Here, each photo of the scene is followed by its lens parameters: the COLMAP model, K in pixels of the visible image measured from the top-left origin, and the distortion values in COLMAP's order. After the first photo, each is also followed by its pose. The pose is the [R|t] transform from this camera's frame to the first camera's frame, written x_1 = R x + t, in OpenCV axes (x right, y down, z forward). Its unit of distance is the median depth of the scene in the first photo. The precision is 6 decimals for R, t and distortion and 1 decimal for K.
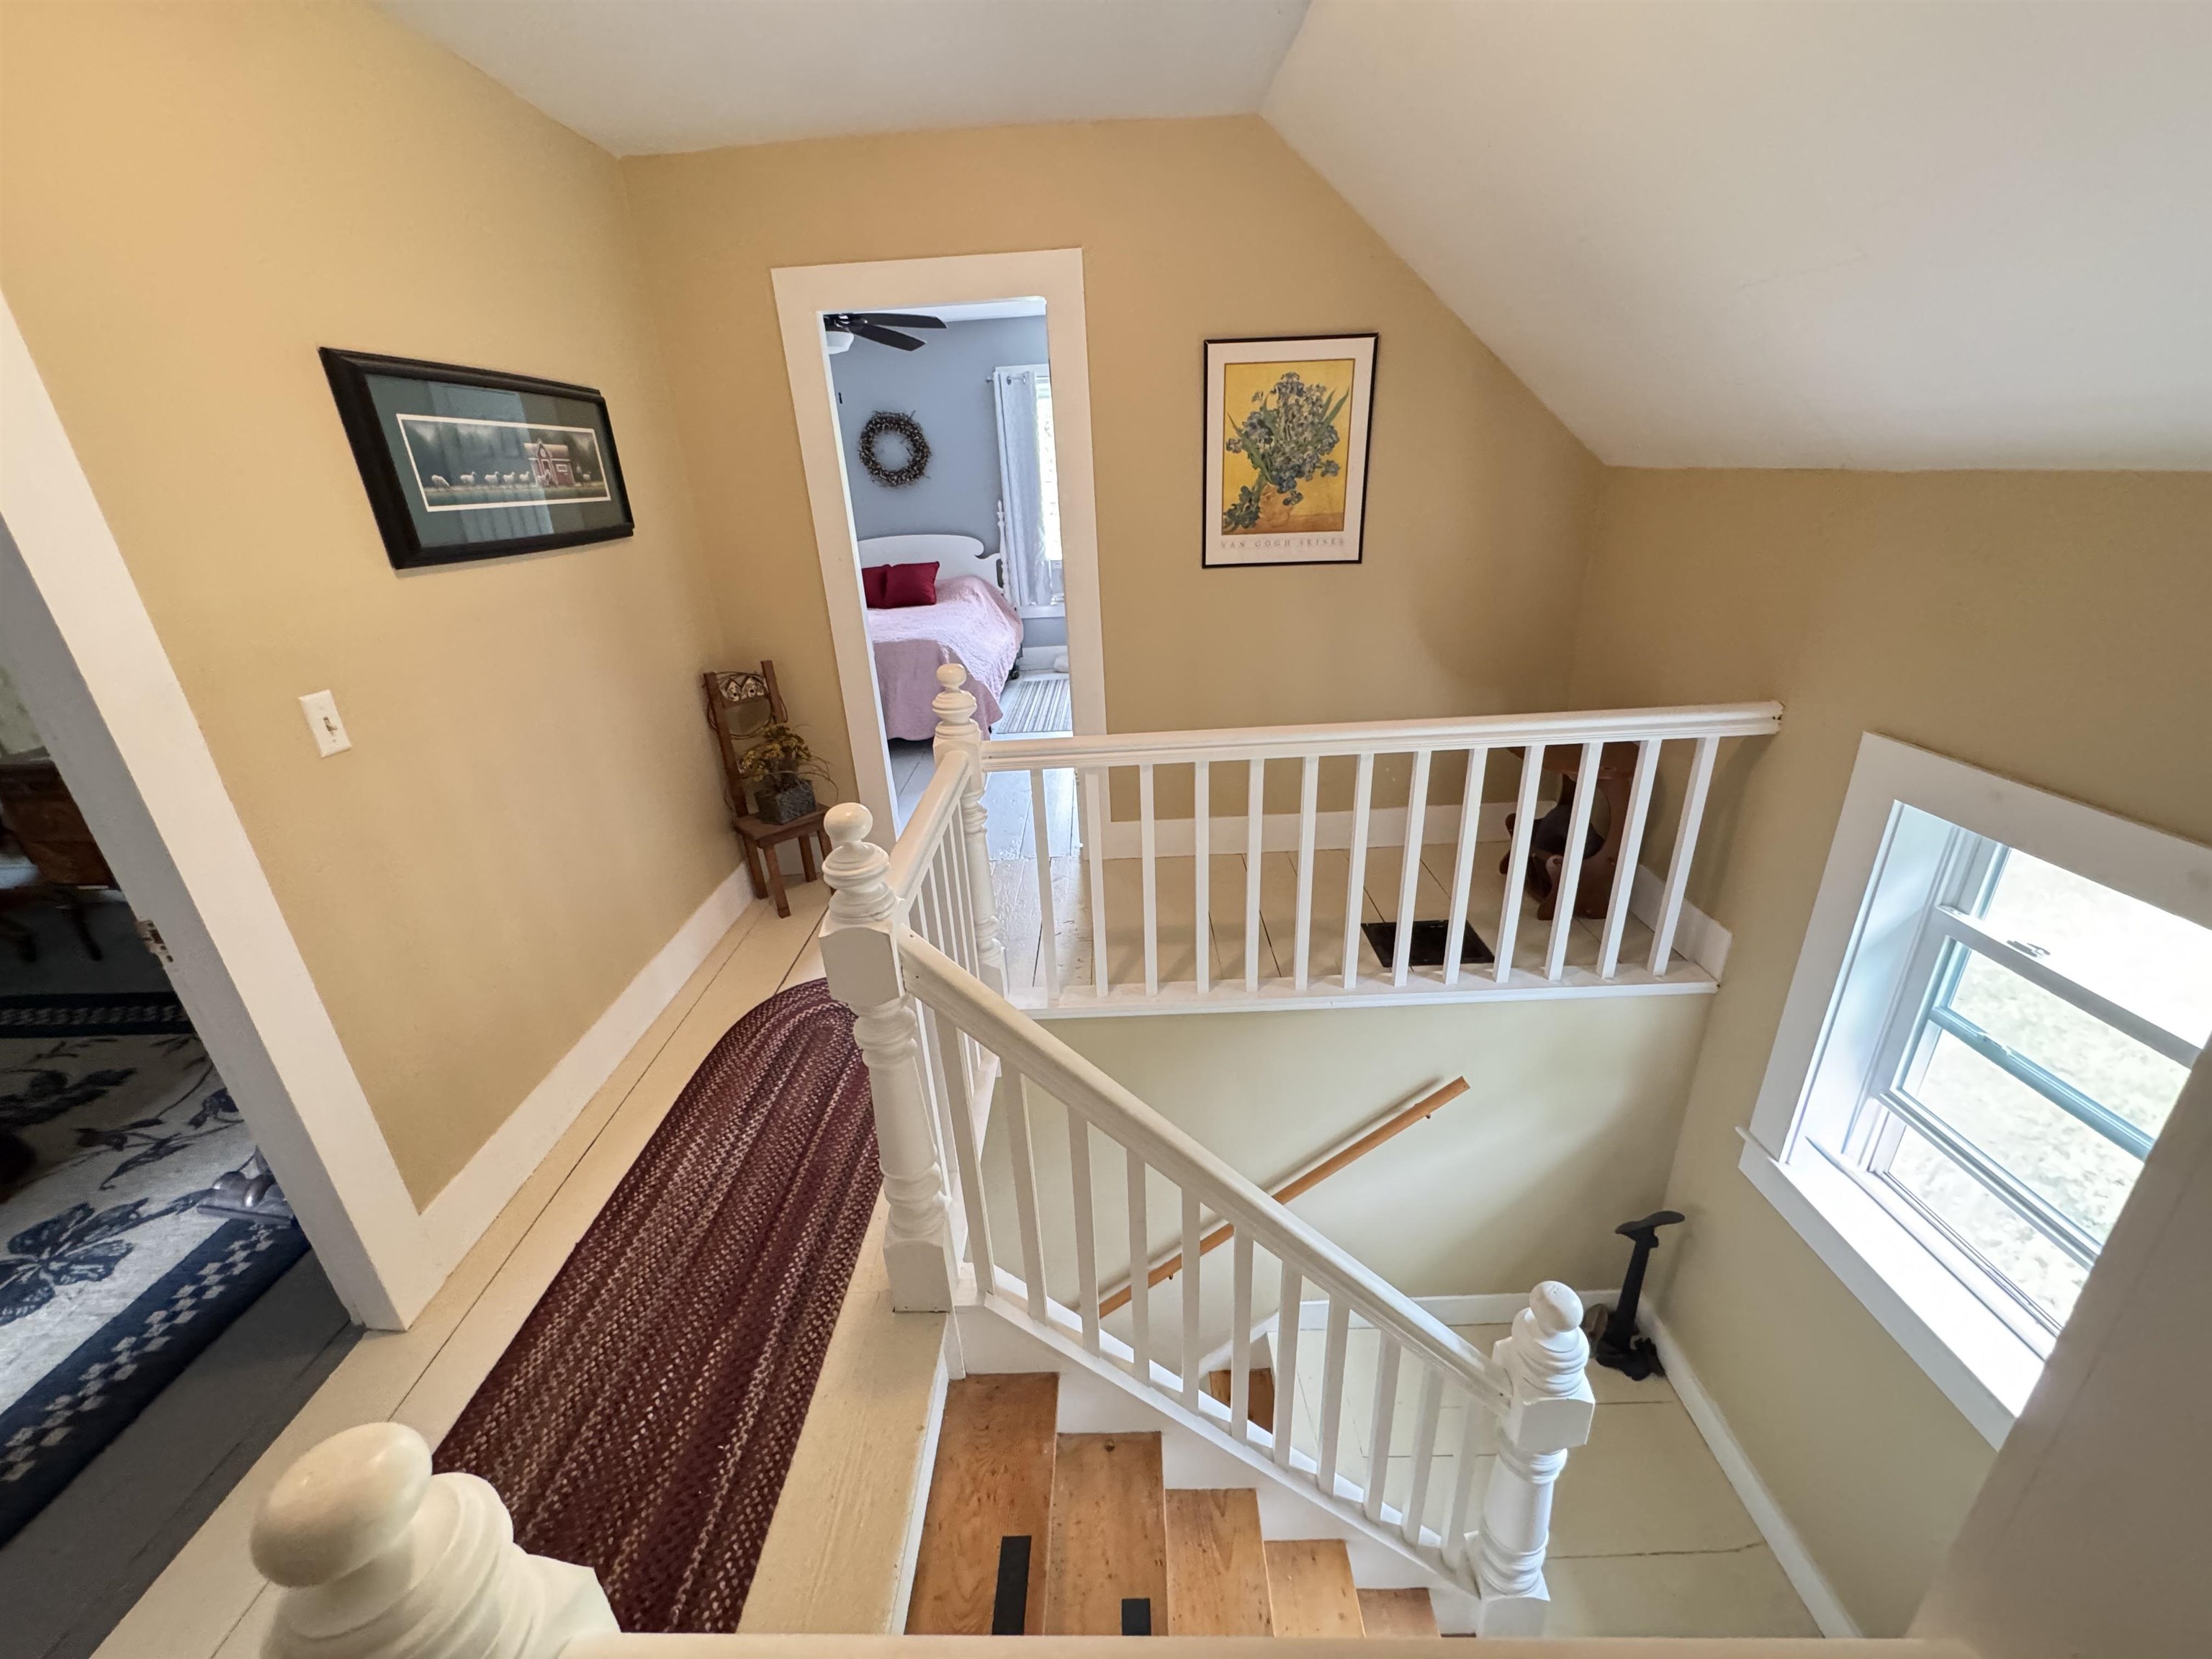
lens RADIAL K [[882.6, 0, 1105.0], [0, 882.6, 829.9], [0, 0, 1]] dist [-0.002868, -0.000342]
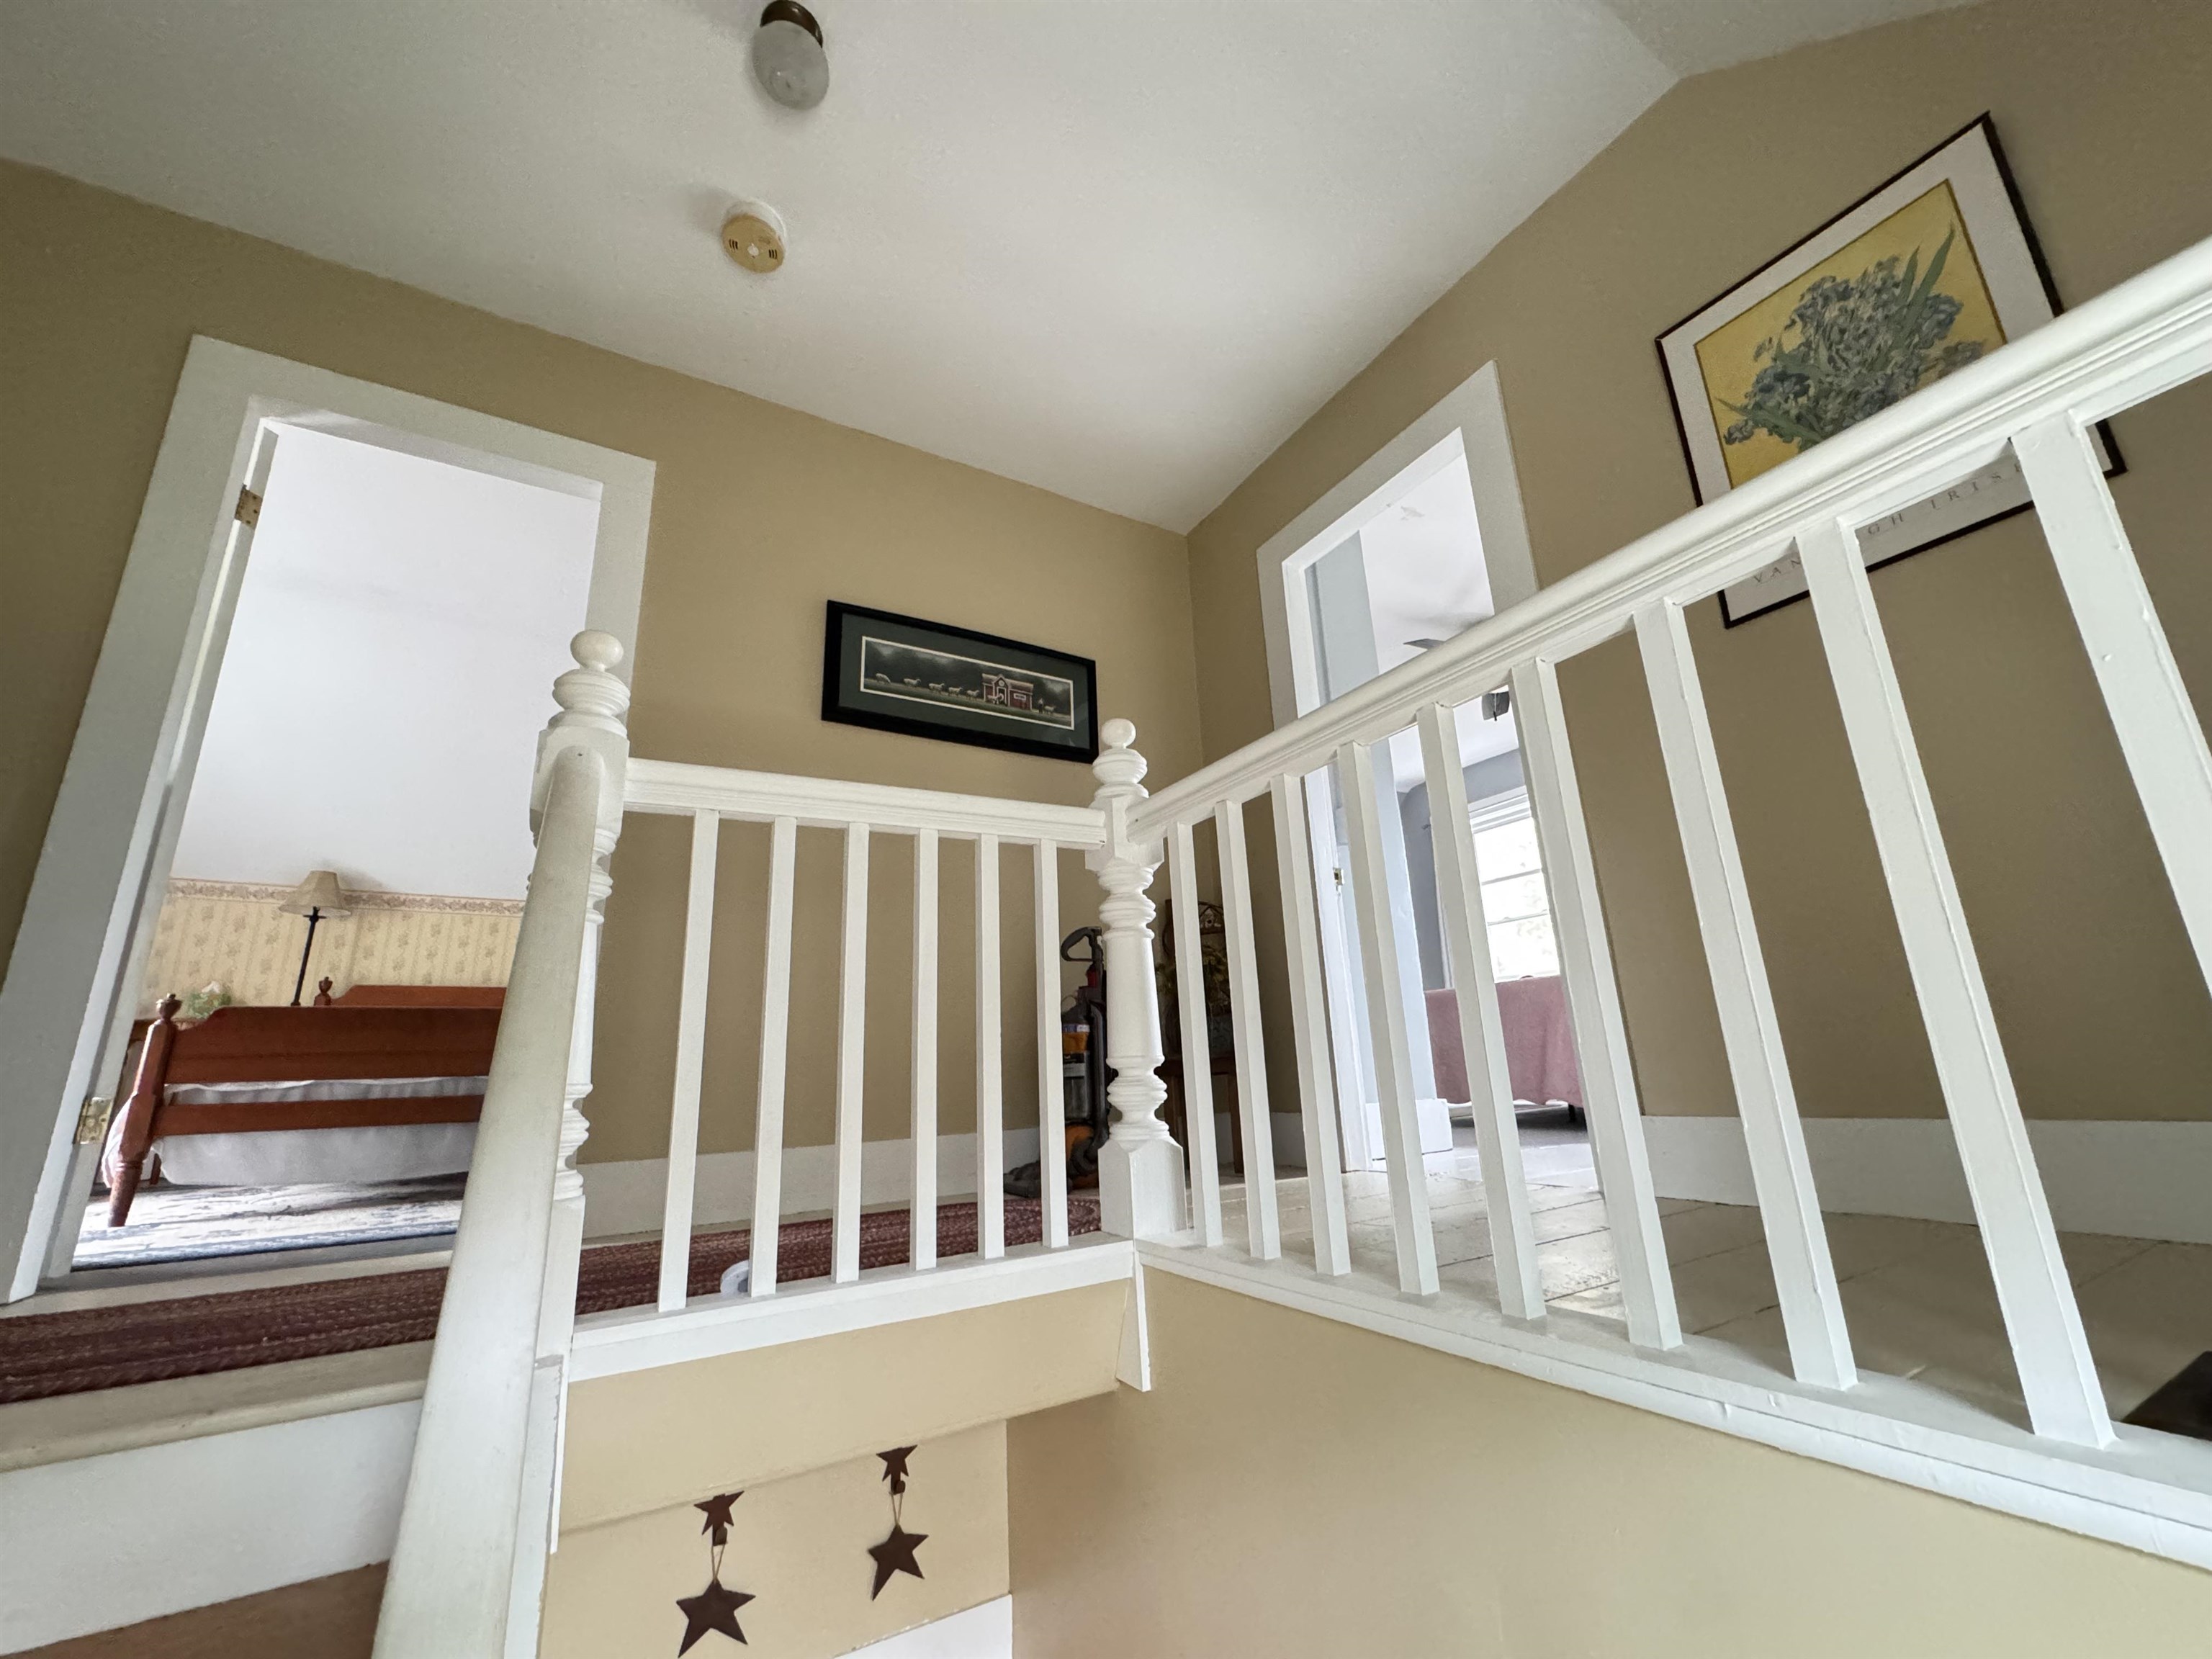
lens RADIAL K [[882.6, 0, 1107.1], [0, 882.6, 833.2], [0, 0, 1]] dist [-0.002868, -0.000342]
pose [[0.503974, -0.204626, -0.839130, 0.459664], [-0.312083, 0.862753, -0.397821, 0.221401], [0.805366, 0.462369, 0.370945, 0.662761]]
